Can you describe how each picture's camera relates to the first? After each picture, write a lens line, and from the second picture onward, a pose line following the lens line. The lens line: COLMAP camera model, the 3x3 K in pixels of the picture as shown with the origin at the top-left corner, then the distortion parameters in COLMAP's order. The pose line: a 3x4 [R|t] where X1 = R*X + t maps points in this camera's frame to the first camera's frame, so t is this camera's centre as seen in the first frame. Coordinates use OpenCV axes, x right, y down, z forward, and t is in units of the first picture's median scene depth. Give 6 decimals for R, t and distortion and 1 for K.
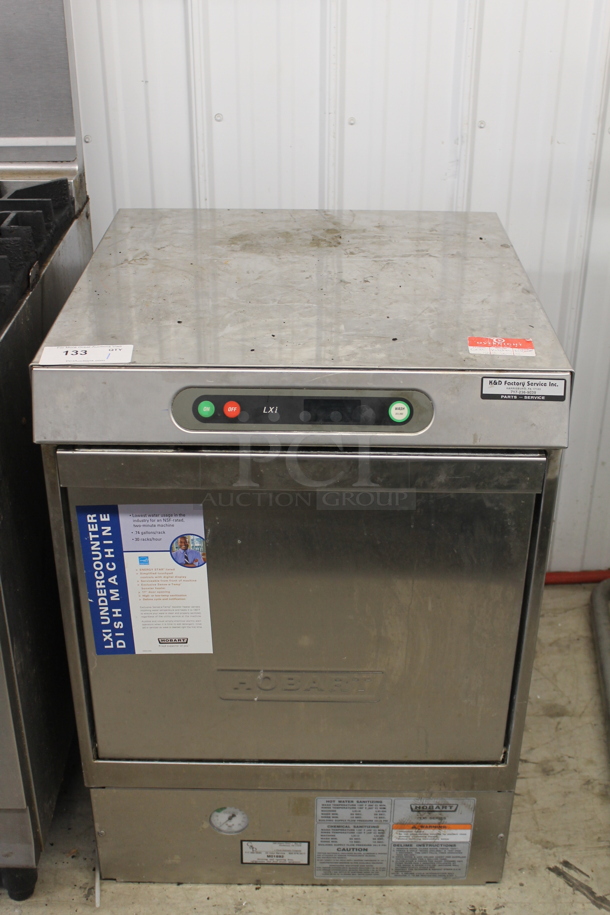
lens RADIAL K [[1100.0, 0, 305.5], [0, 1100.0, 457.1], [0, 0, 1]] dist [-0.060732, 0.000000]
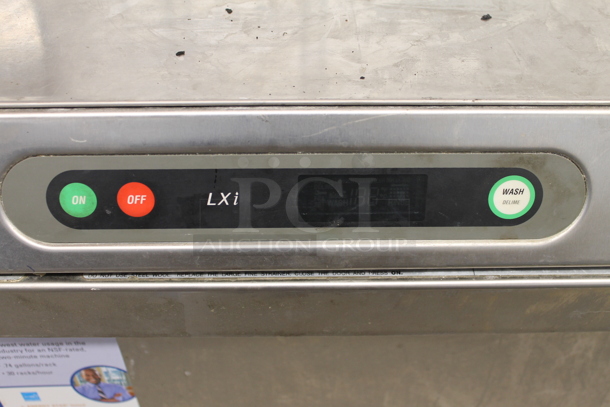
lens RADIAL K [[733.3, 0, 304.5], [0, 733.3, 204.2], [0, 0, 1]] dist [-0.060732, 0.000000]
pose [[0.999664, -0.018094, 0.018564, -0.004461], [0.013027, 0.969757, 0.243726, -0.108224], [-0.022413, -0.243403, 0.969666, 0.687397]]
